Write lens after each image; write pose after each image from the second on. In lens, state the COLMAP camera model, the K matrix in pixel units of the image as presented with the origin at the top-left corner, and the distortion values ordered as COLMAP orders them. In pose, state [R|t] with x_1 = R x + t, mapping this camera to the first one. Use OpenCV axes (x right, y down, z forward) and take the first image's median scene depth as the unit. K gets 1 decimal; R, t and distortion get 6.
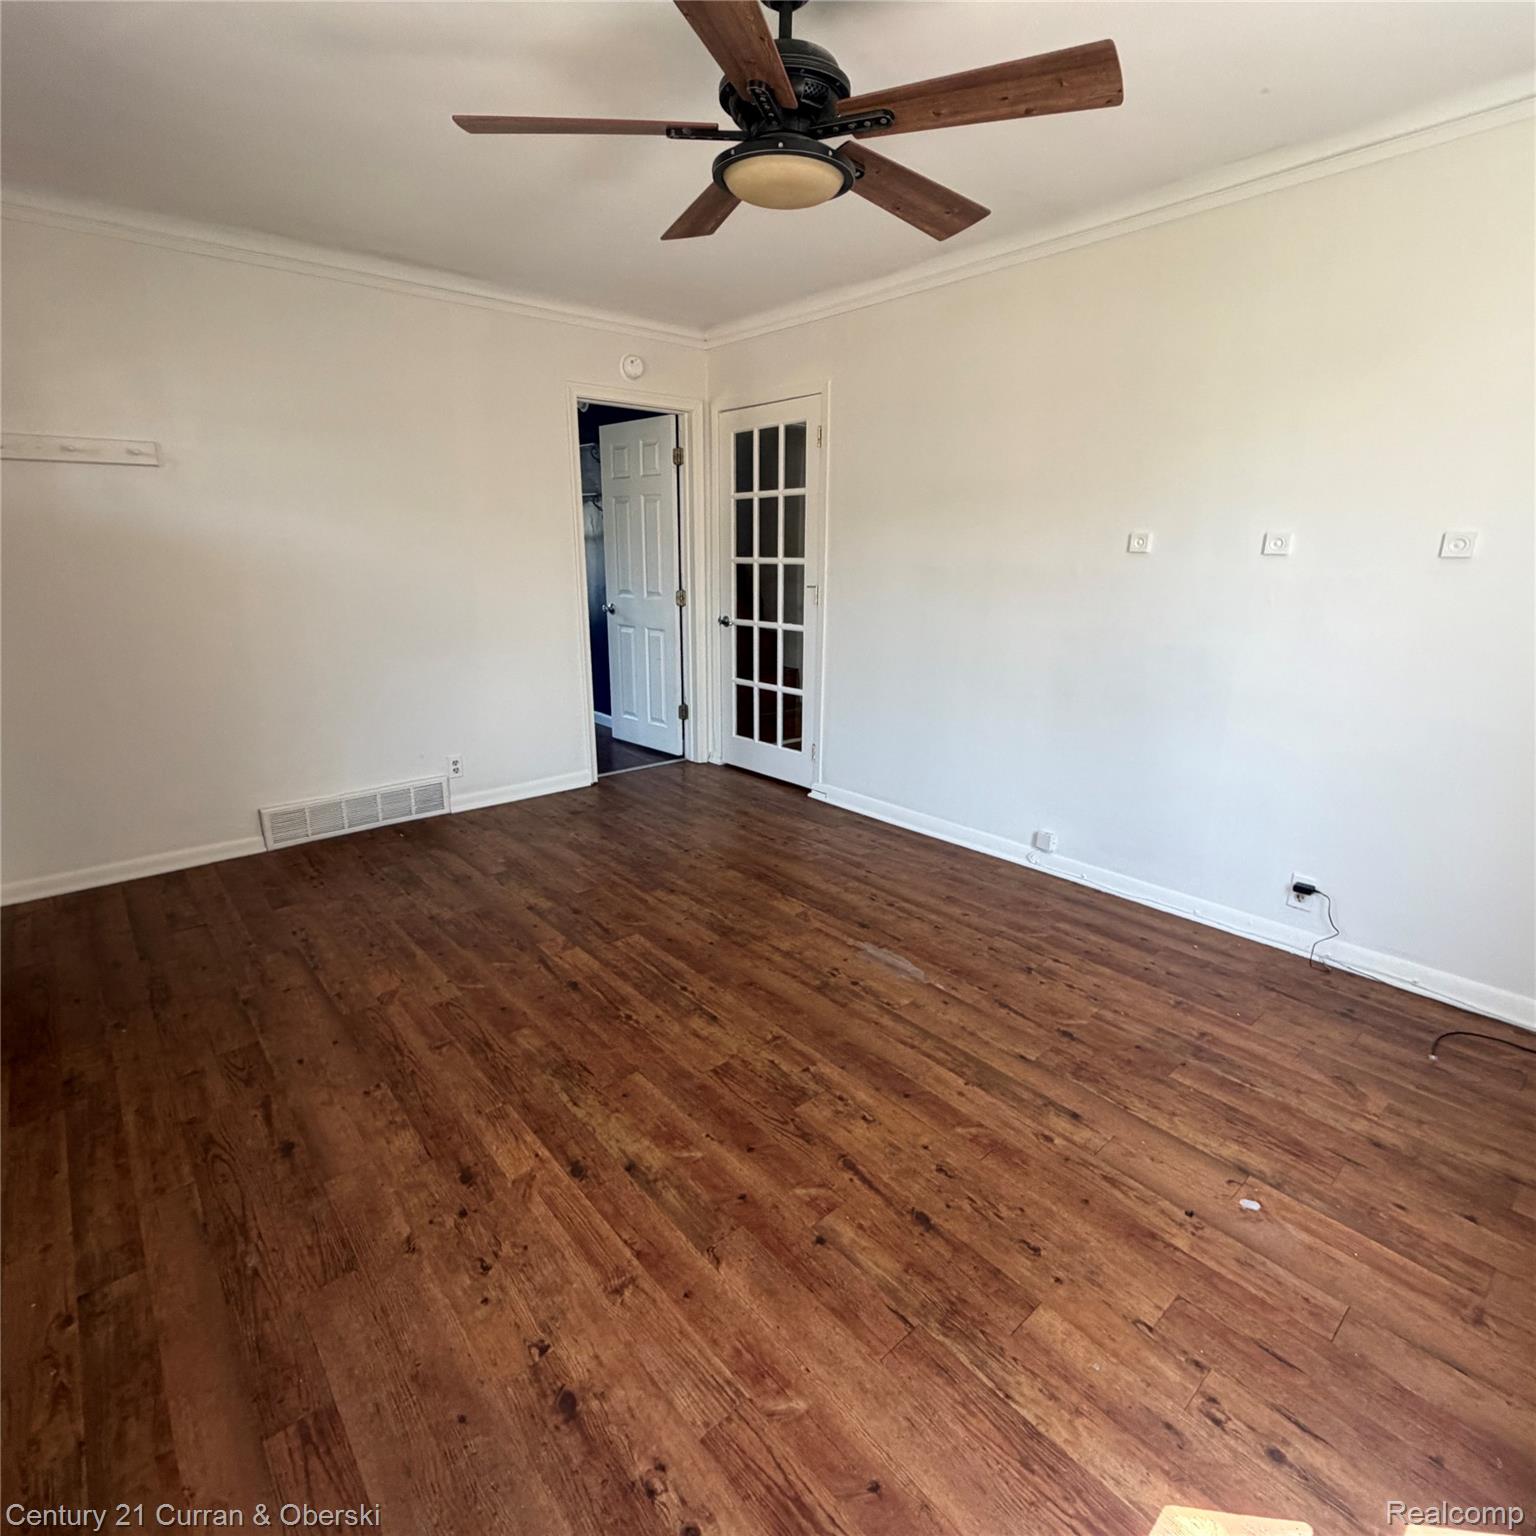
lens RADIAL K [[817.4, 0, 762.3], [0, 817.4, 773.6], [0, 0, 1]] dist [-0.001742, 0.001089]
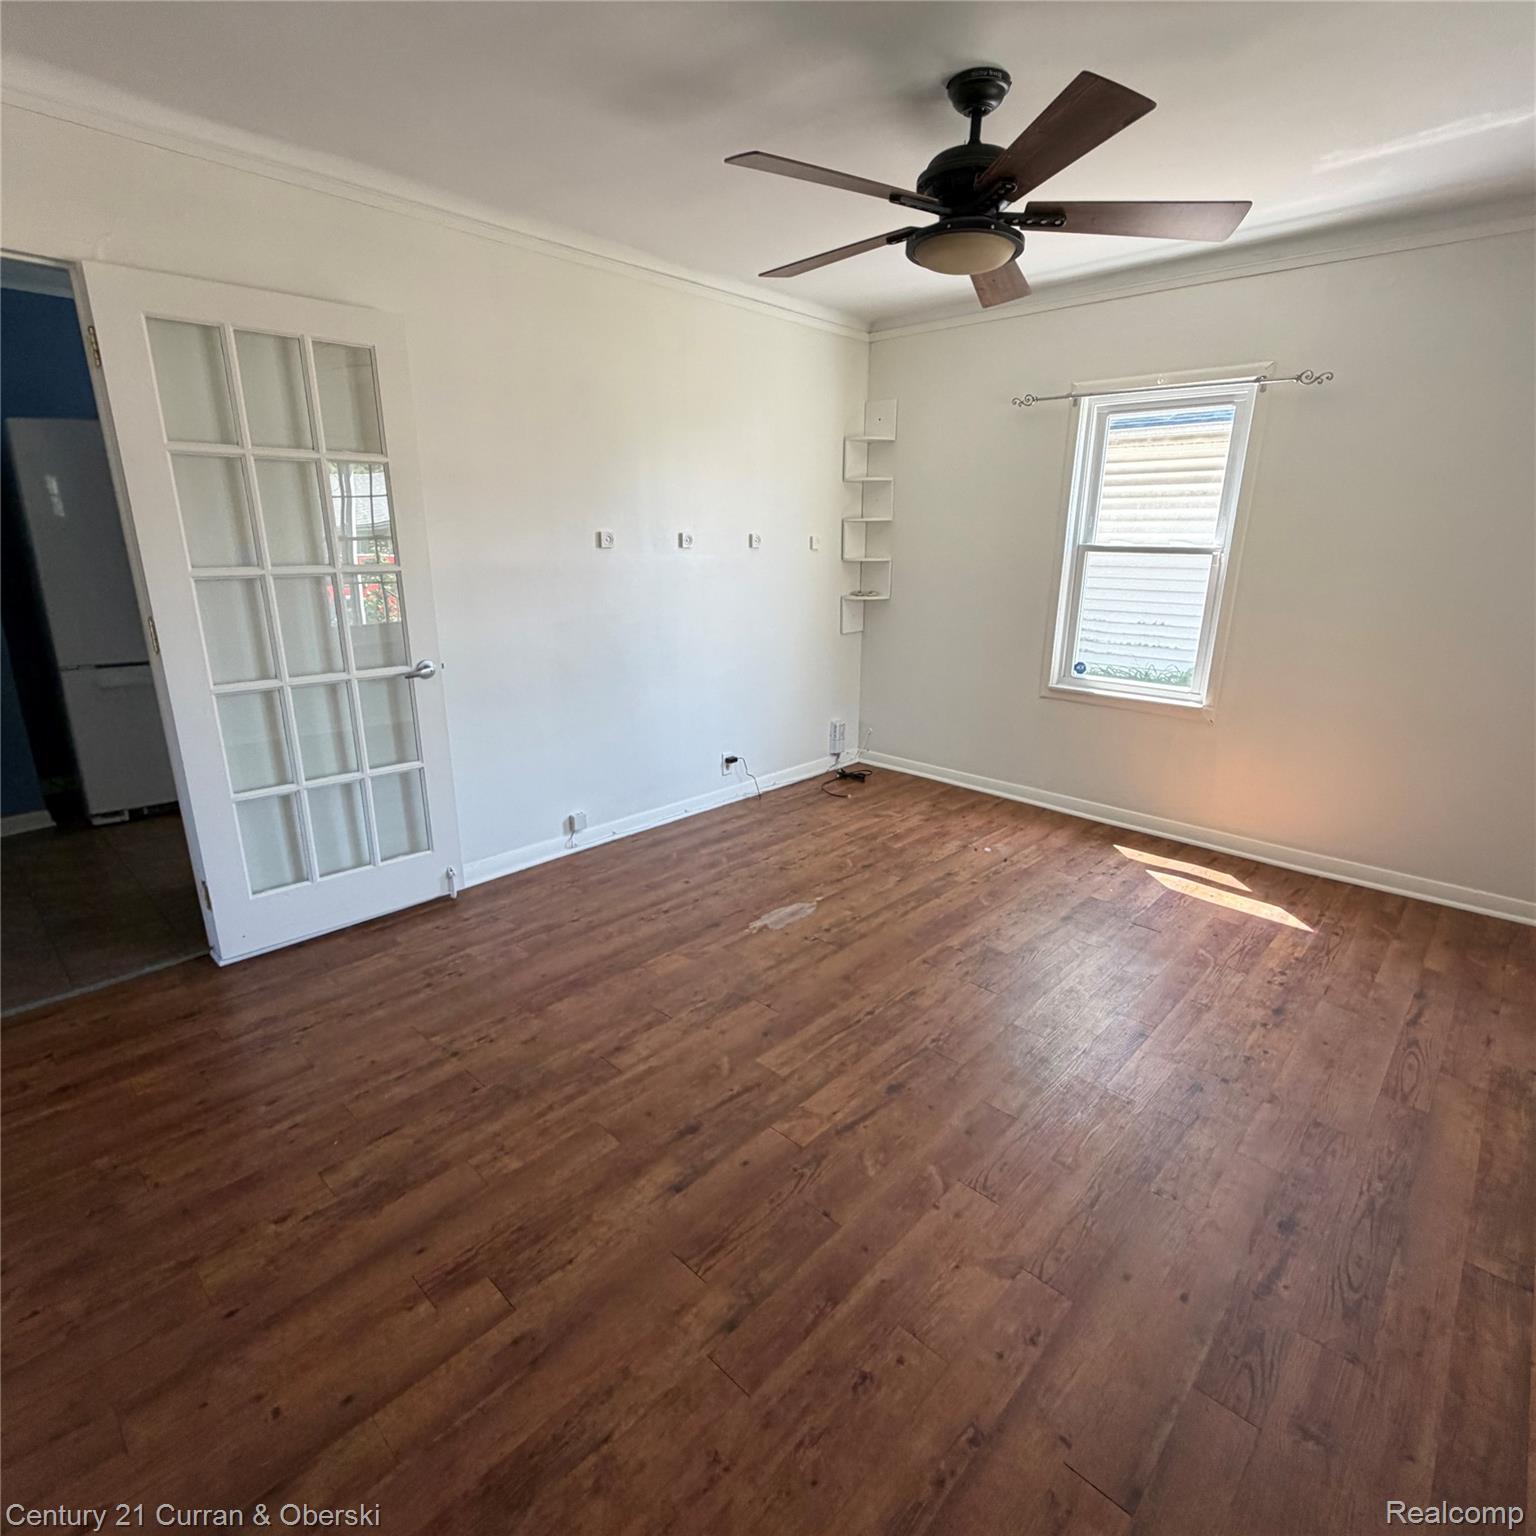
lens RADIAL K [[817.4, 0, 763.9], [0, 817.4, 772.8], [0, 0, 1]] dist [-0.001742, 0.001089]
pose [[-0.102217, -0.284958, 0.953074, -0.945497], [0.262152, 0.916508, 0.302141, -0.328855], [-0.959598, 0.280734, -0.018980, 1.088650]]
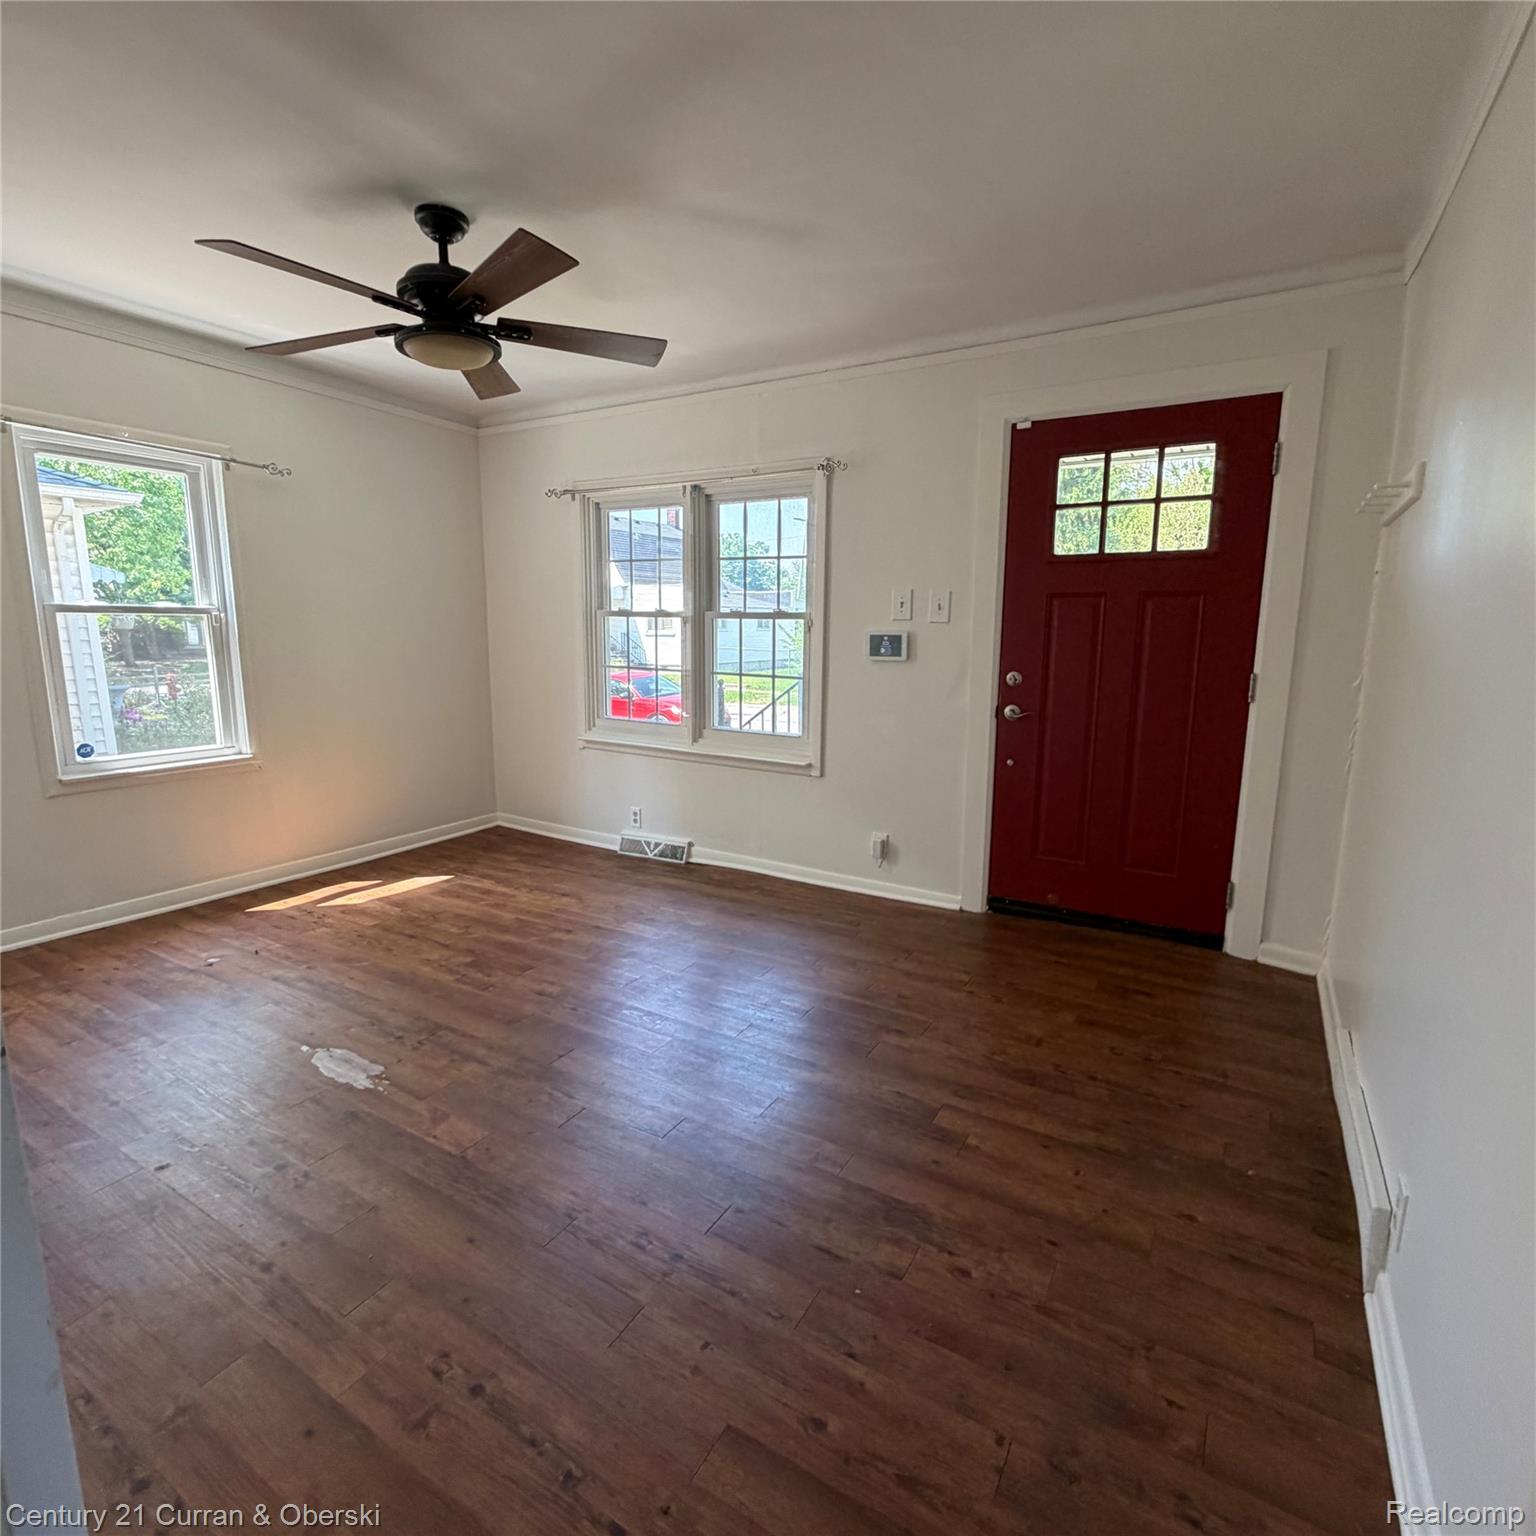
lens RADIAL K [[817.4, 0, 767.0], [0, 817.4, 770.6], [0, 0, 1]] dist [-0.001742, 0.001089]
pose [[-0.948954, 0.045854, -0.312064, -0.016033], [-0.096122, 0.900273, 0.424581, -0.517193], [0.300412, 0.432904, -0.849910, 1.909792]]
